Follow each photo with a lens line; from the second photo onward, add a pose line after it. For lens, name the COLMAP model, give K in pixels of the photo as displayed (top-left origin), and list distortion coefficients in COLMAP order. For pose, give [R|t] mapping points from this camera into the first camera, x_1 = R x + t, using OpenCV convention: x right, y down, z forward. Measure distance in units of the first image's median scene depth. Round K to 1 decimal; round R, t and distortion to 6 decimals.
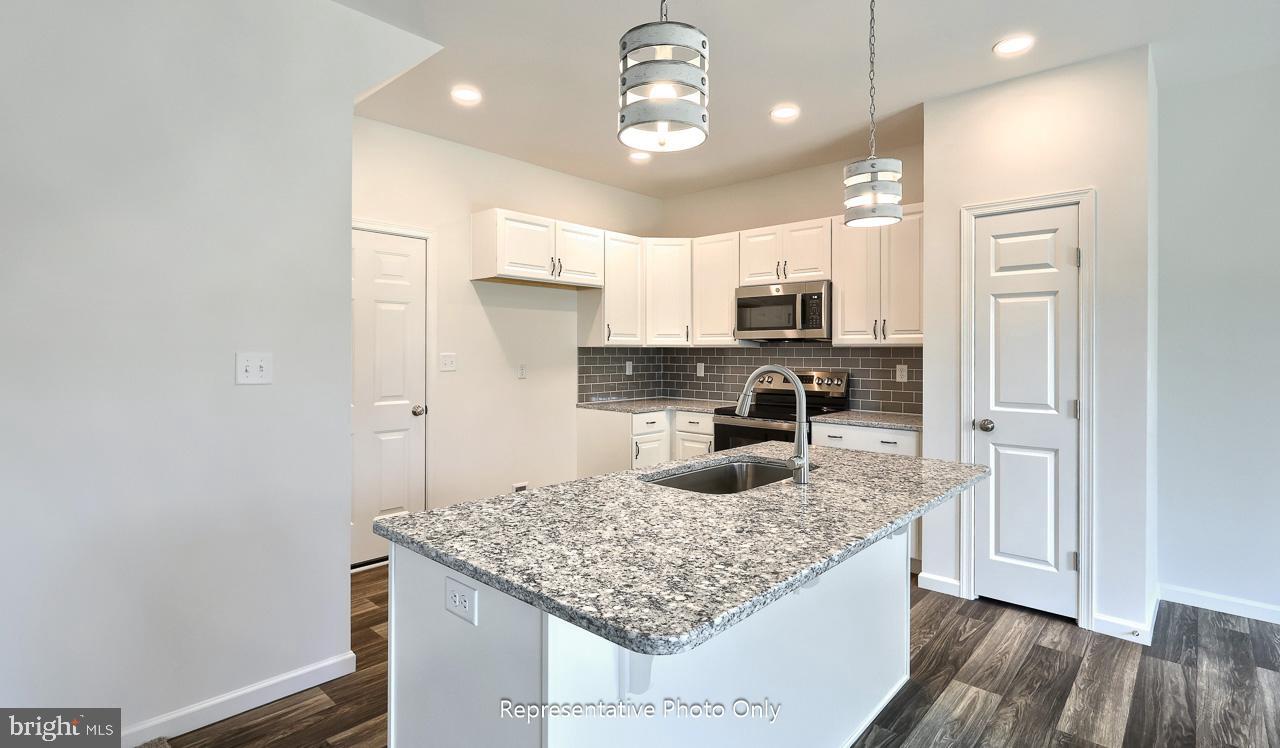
lens RADIAL K [[620.0, 0, 634.2], [0, 620.0, 337.2], [0, 0, 1]] dist [-0.000968, -0.000306]
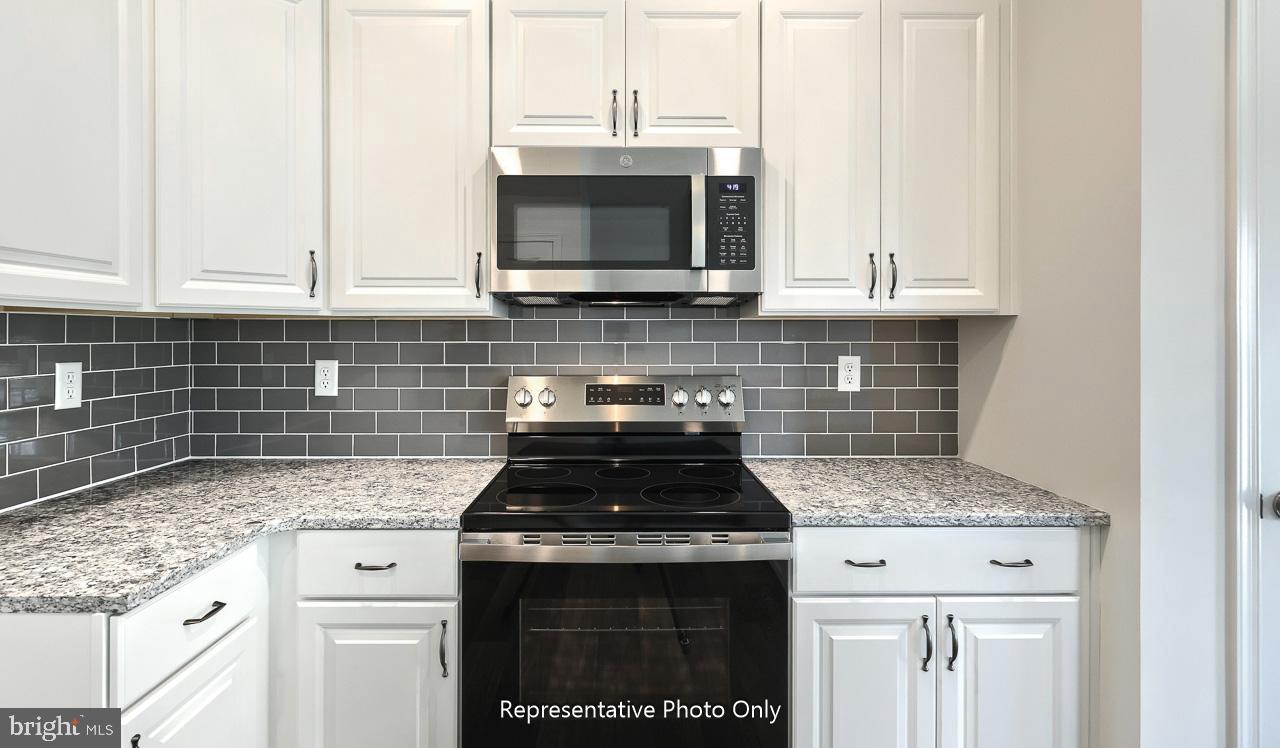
lens RADIAL K [[620.0, 0, 634.2], [0, 620.0, 337.2], [0, 0, 1]] dist [-0.000968, -0.000306]
pose [[0.725222, -0.006944, 0.688480, -0.017547], [-0.013718, 0.999605, 0.024532, 0.018120], [-0.688378, -0.027236, 0.724841, 0.679384]]
